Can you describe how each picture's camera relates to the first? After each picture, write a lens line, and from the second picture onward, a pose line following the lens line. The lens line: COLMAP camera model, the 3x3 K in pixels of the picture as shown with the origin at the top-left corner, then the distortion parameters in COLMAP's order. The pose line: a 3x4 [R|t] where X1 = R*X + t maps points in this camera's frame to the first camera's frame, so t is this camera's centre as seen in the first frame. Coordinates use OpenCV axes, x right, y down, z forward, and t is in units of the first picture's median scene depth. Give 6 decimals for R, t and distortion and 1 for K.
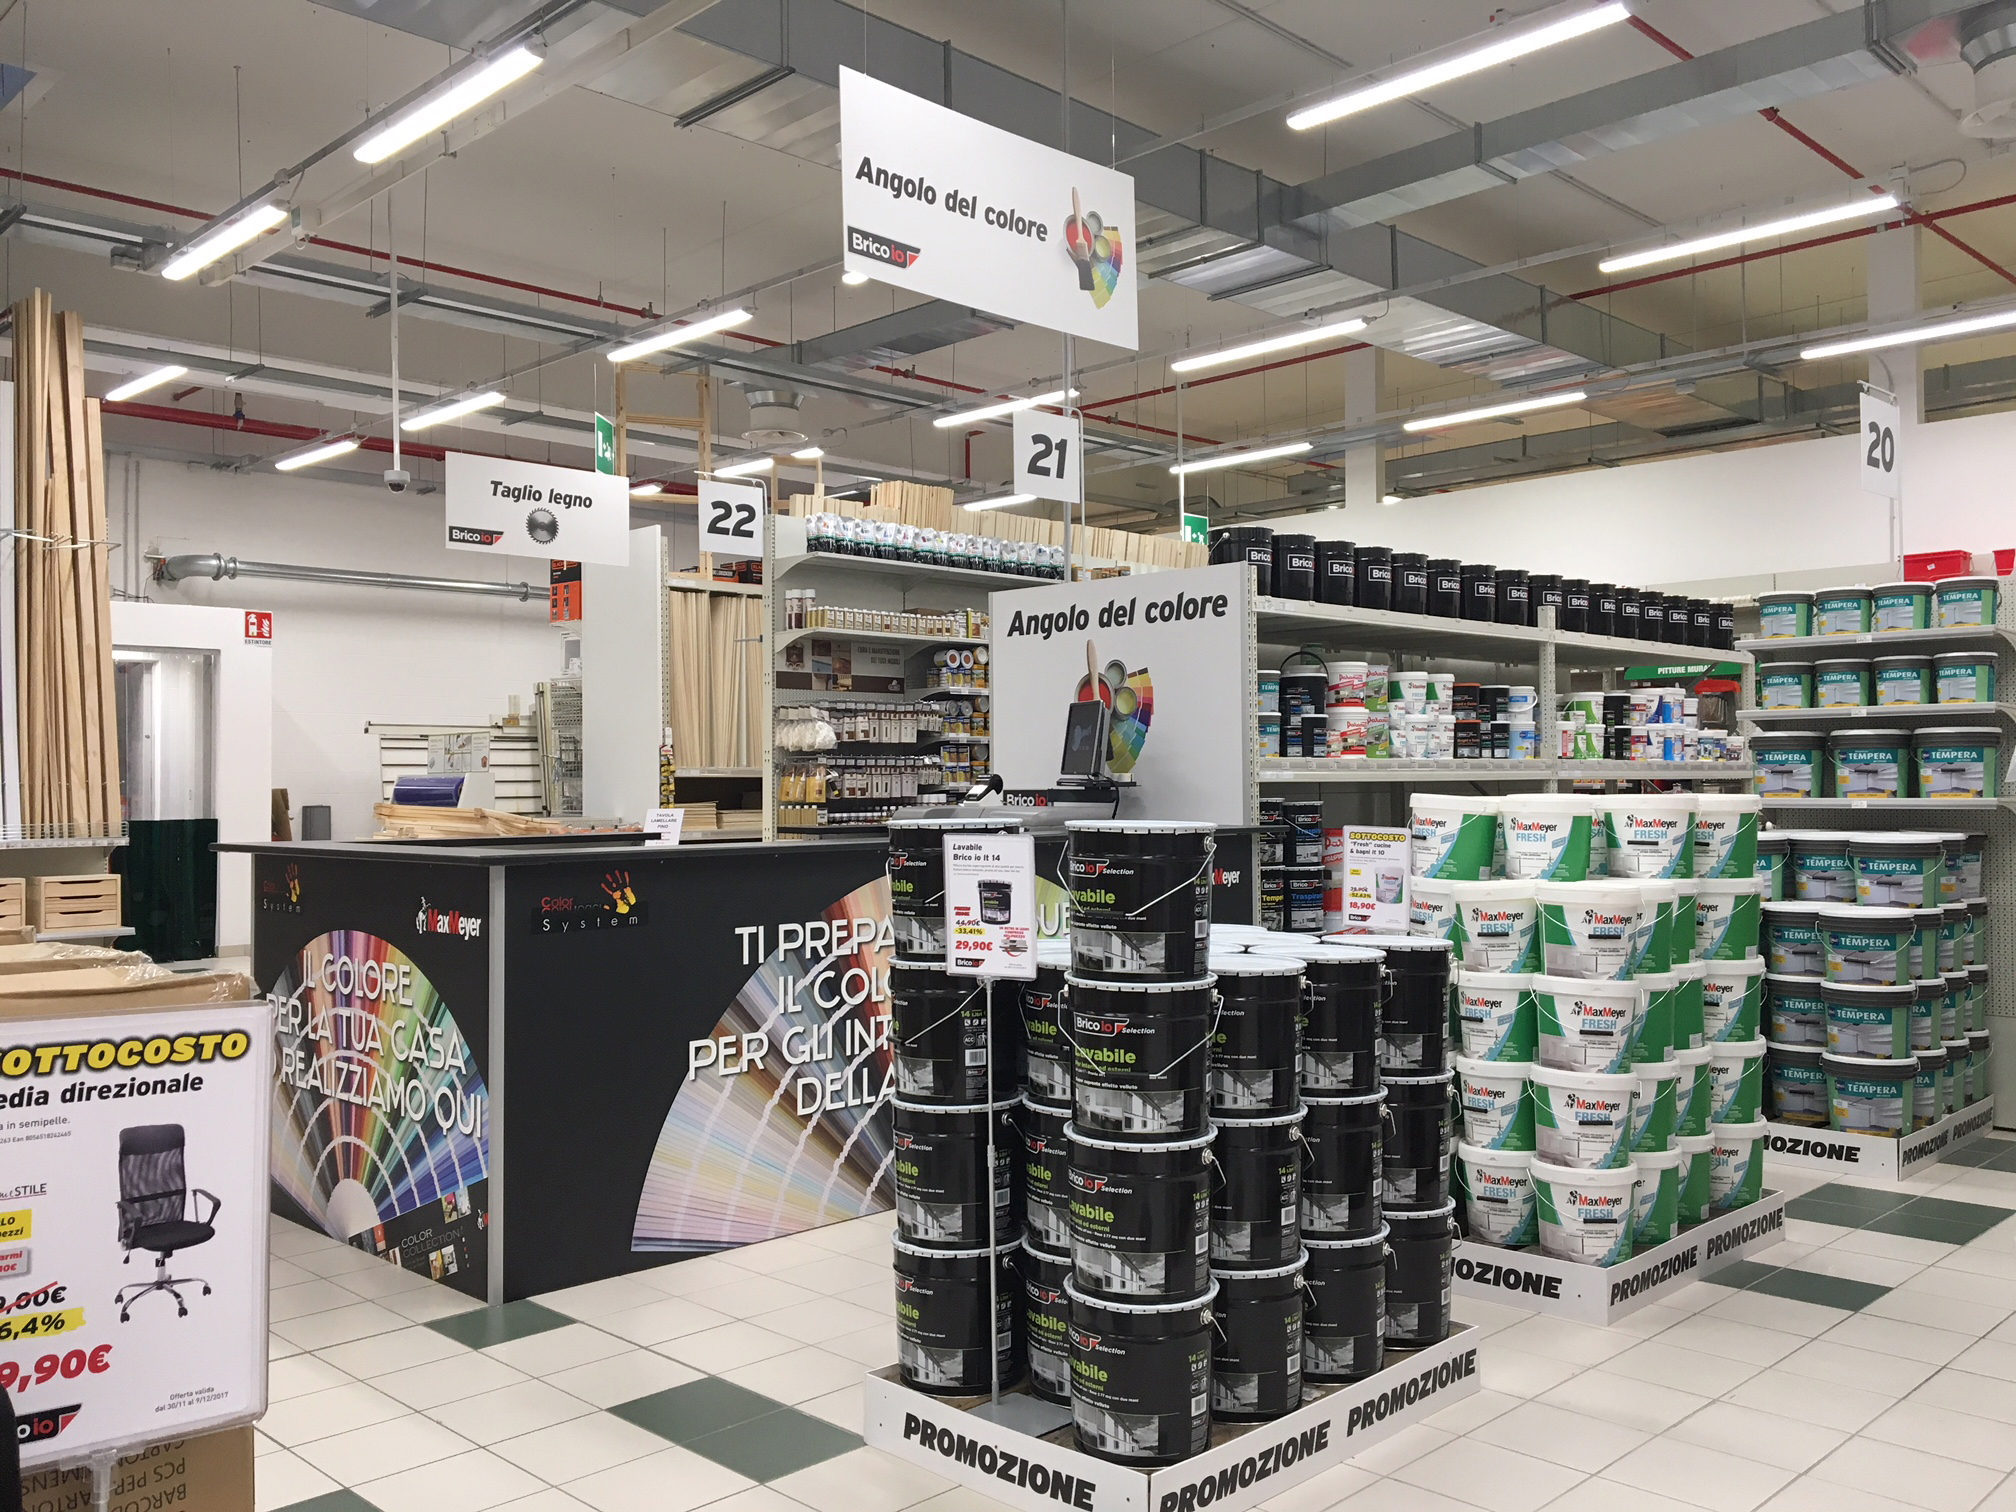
lens RADIAL K [[1698.7, 0, 1010.1], [0, 1698.7, 750.4], [0, 0, 1]] dist [0.076442, -0.111540]
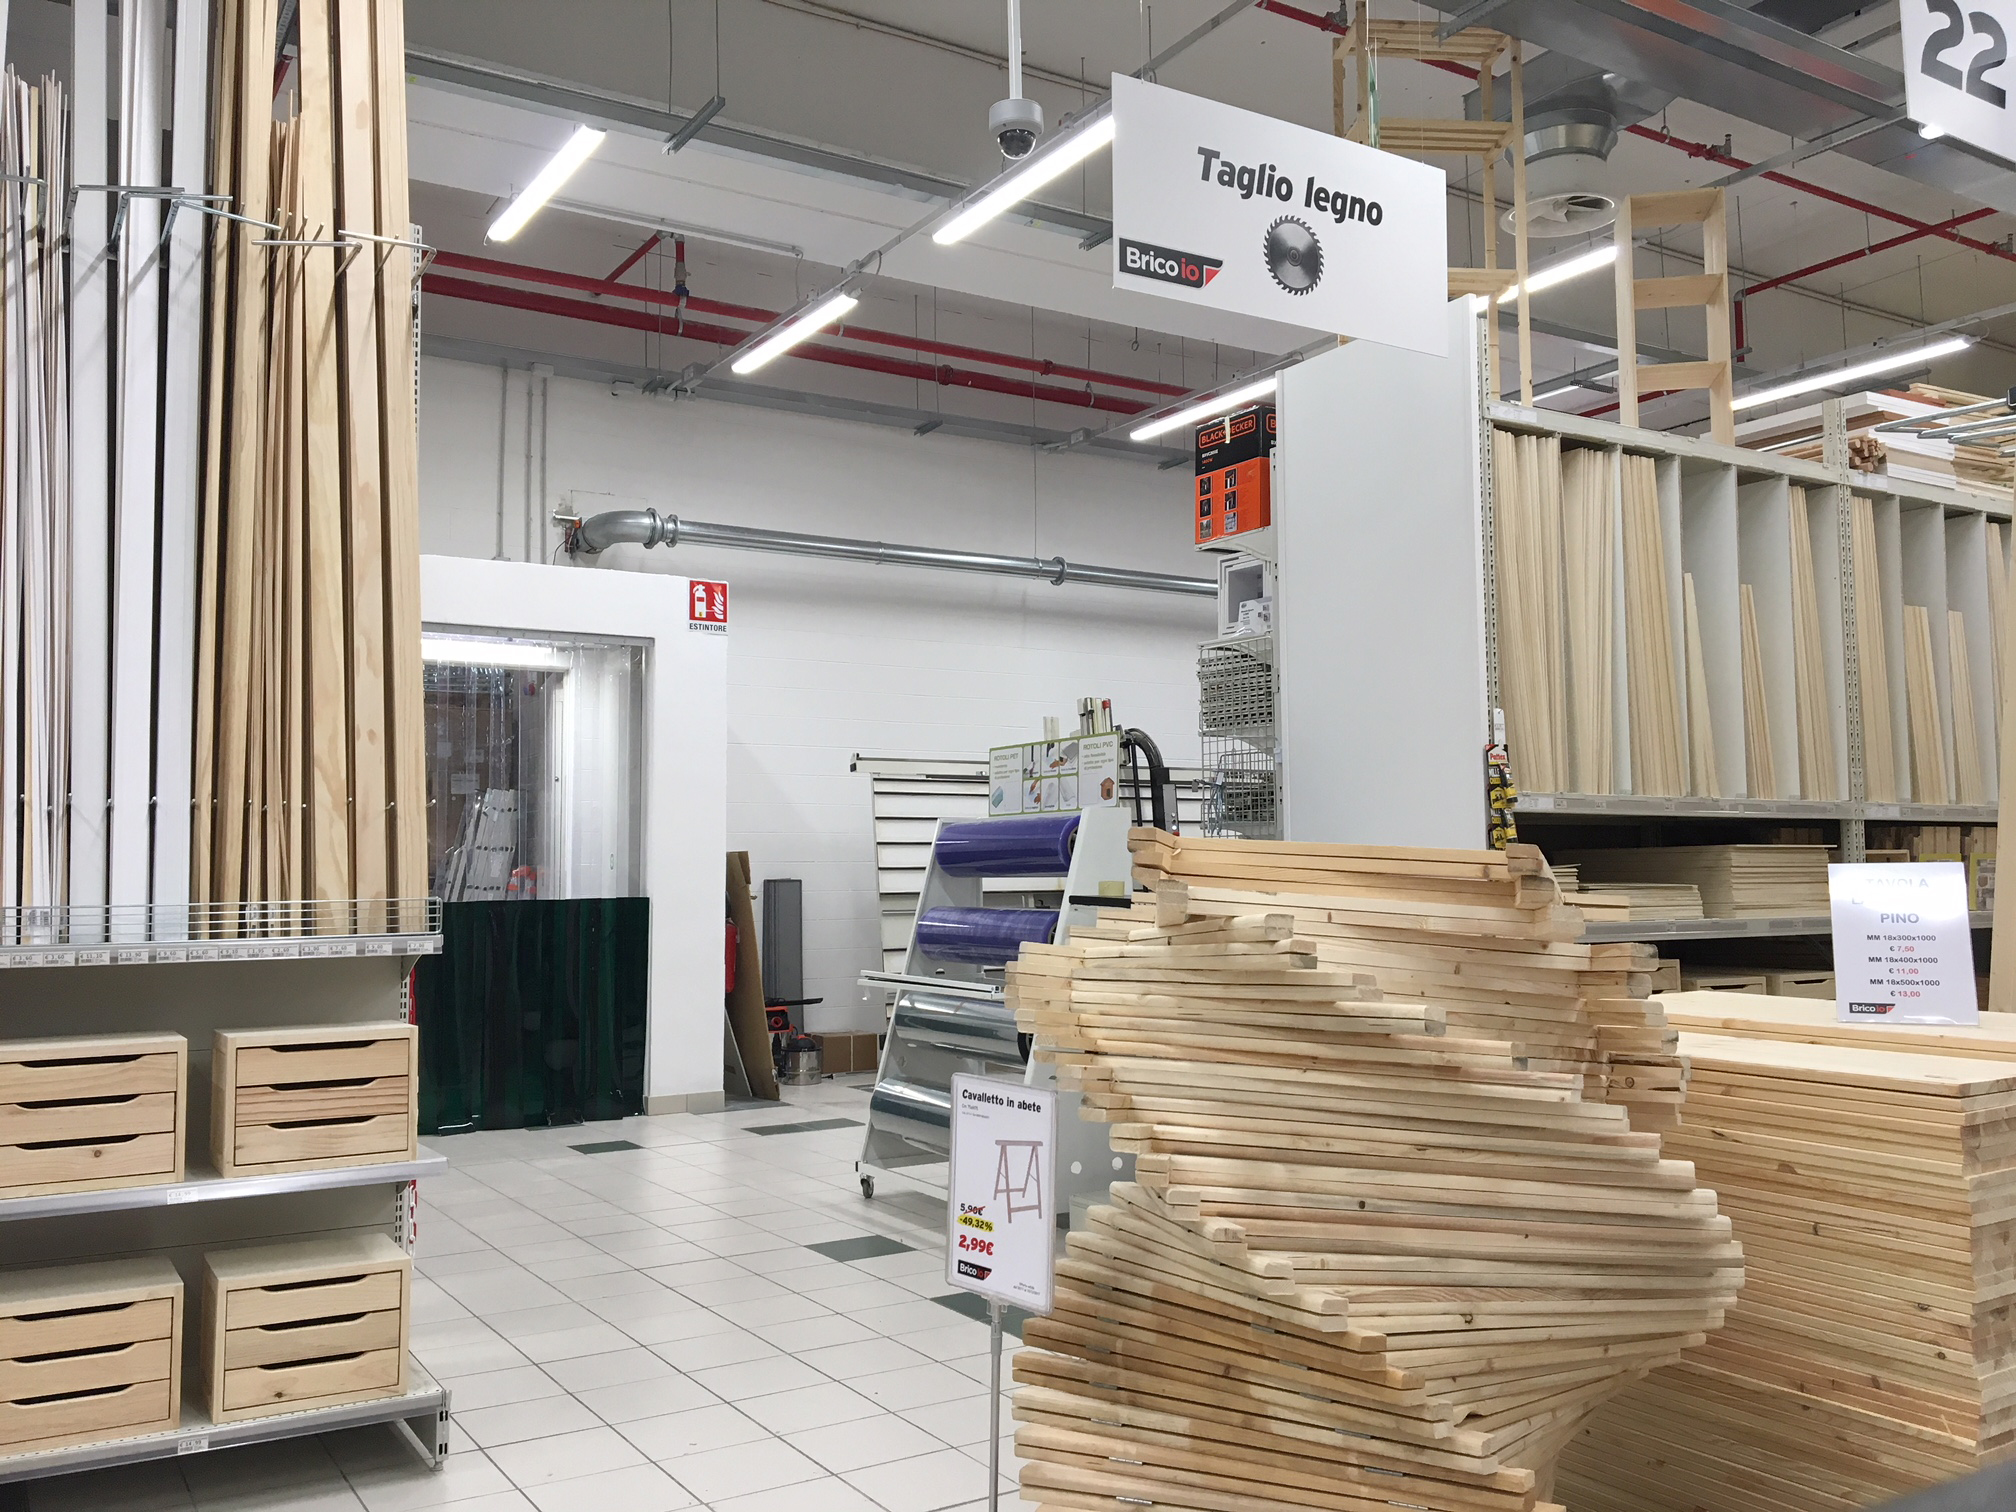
lens RADIAL K [[1698.7, 0, 1014.0], [0, 1698.7, 757.6], [0, 0, 1]] dist [0.076442, -0.111540]
pose [[0.974692, -0.016034, -0.222976, -0.185776], [0.005737, 0.998890, -0.046753, 0.018291], [0.223478, 0.044291, 0.973702, 0.408535]]
